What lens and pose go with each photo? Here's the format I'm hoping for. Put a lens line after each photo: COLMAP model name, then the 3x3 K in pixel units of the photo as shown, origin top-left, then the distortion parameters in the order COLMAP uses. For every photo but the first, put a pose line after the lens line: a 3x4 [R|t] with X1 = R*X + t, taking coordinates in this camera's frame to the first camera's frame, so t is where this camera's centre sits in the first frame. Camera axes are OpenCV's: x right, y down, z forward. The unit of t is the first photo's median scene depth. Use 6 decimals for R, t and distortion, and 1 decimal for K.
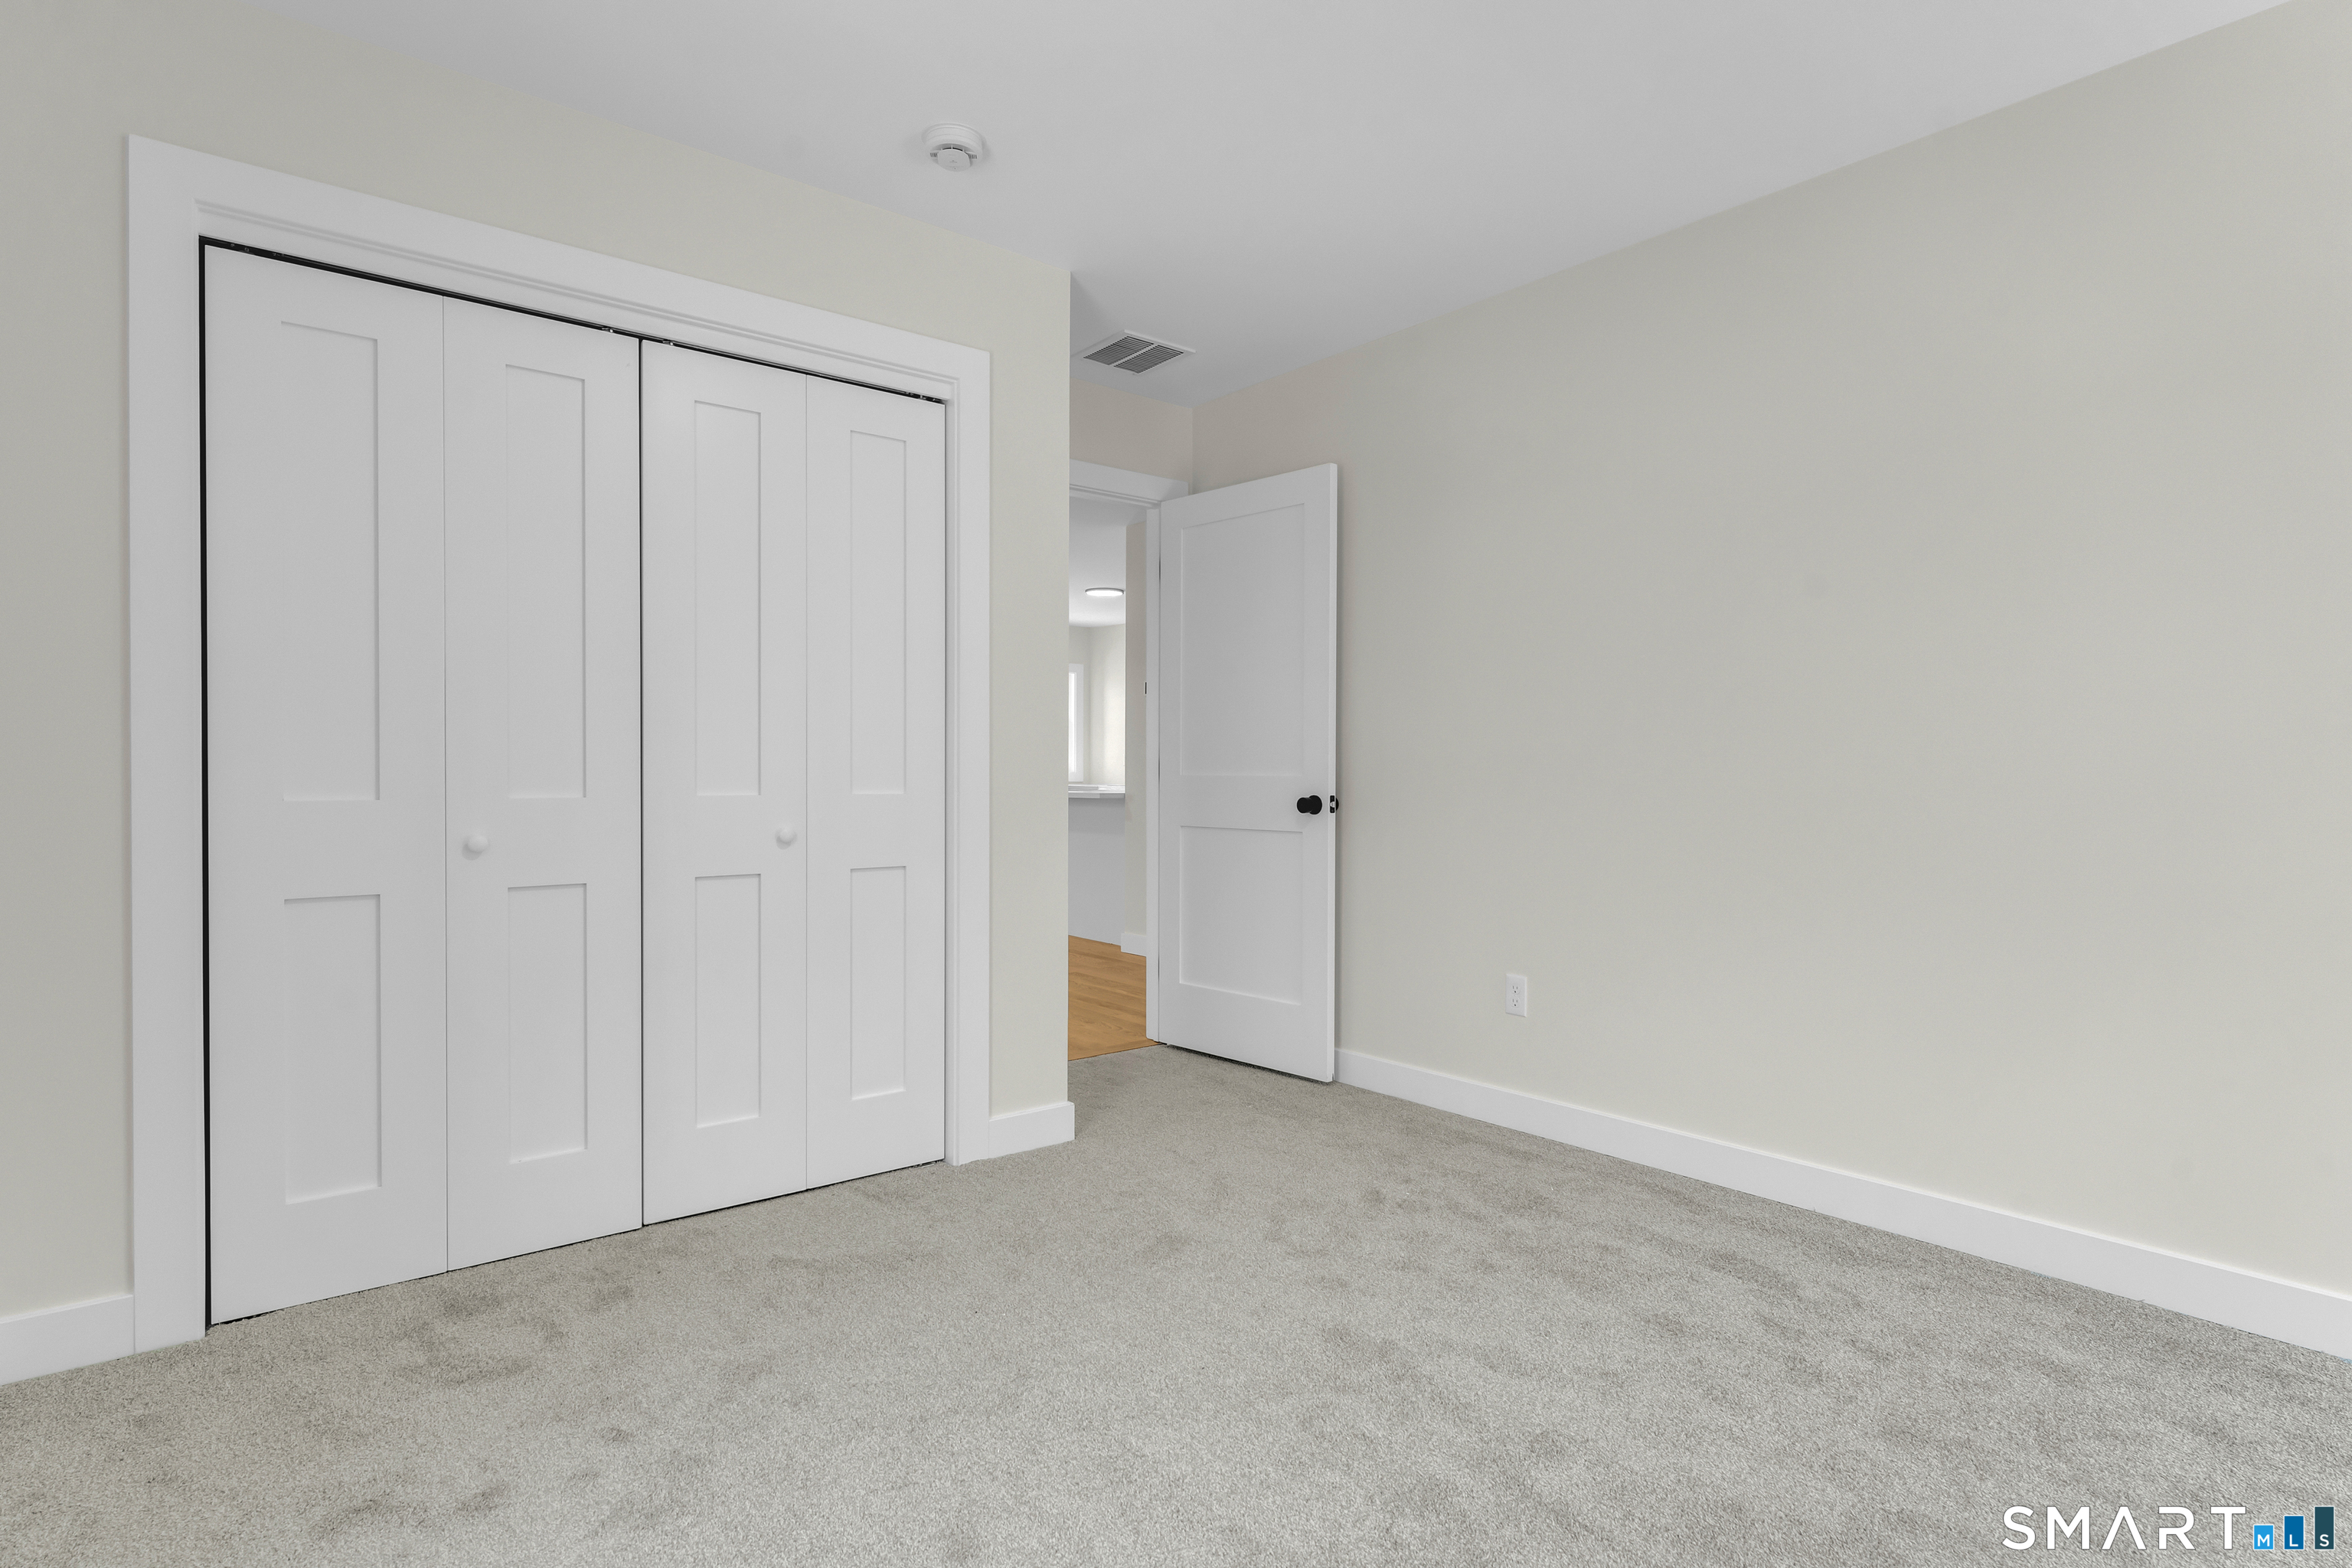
lens RADIAL K [[1180.6, 0, 1176.0], [0, 1180.6, 784.0], [0, 0, 1]] dist [0.003797, 0.000040]
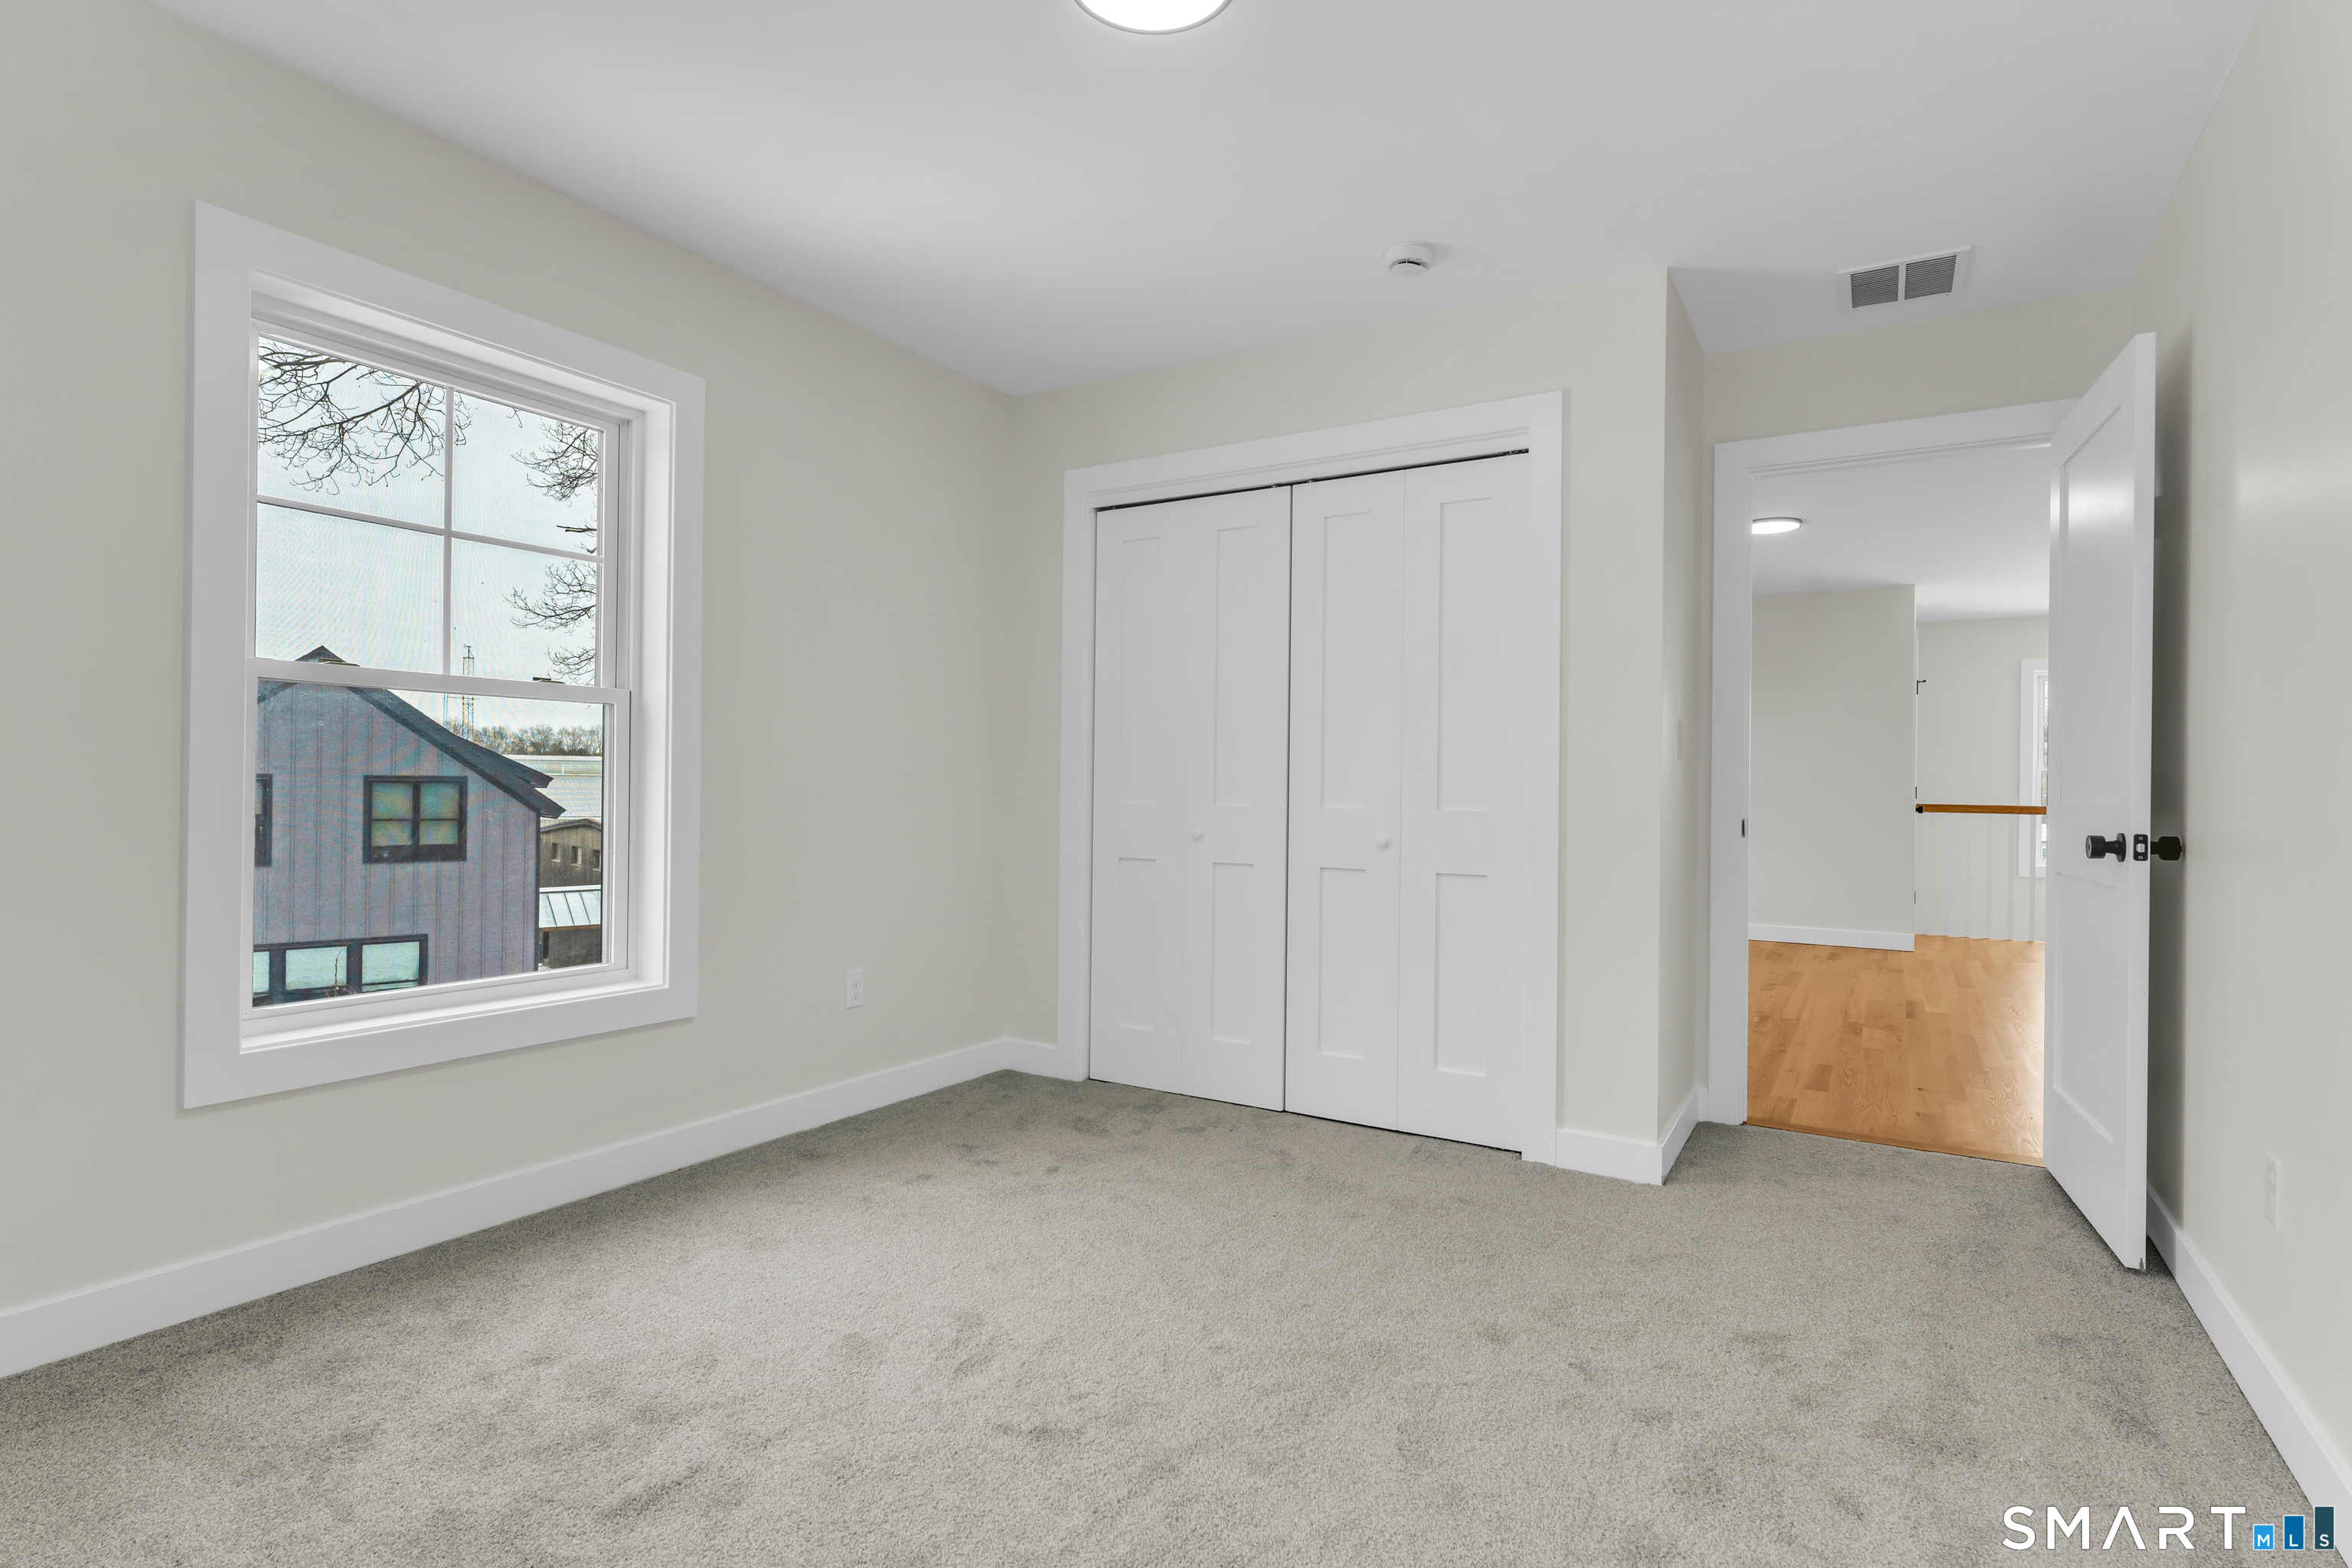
lens RADIAL K [[1180.6, 0, 1176.0], [0, 1180.6, 784.0], [0, 0, 1]] dist [0.003797, 0.000040]
pose [[0.340804, -0.001776, -0.940133, 0.816839], [-0.022077, 0.999707, -0.009891, 0.000692], [0.939875, 0.024126, 0.340665, 0.382870]]
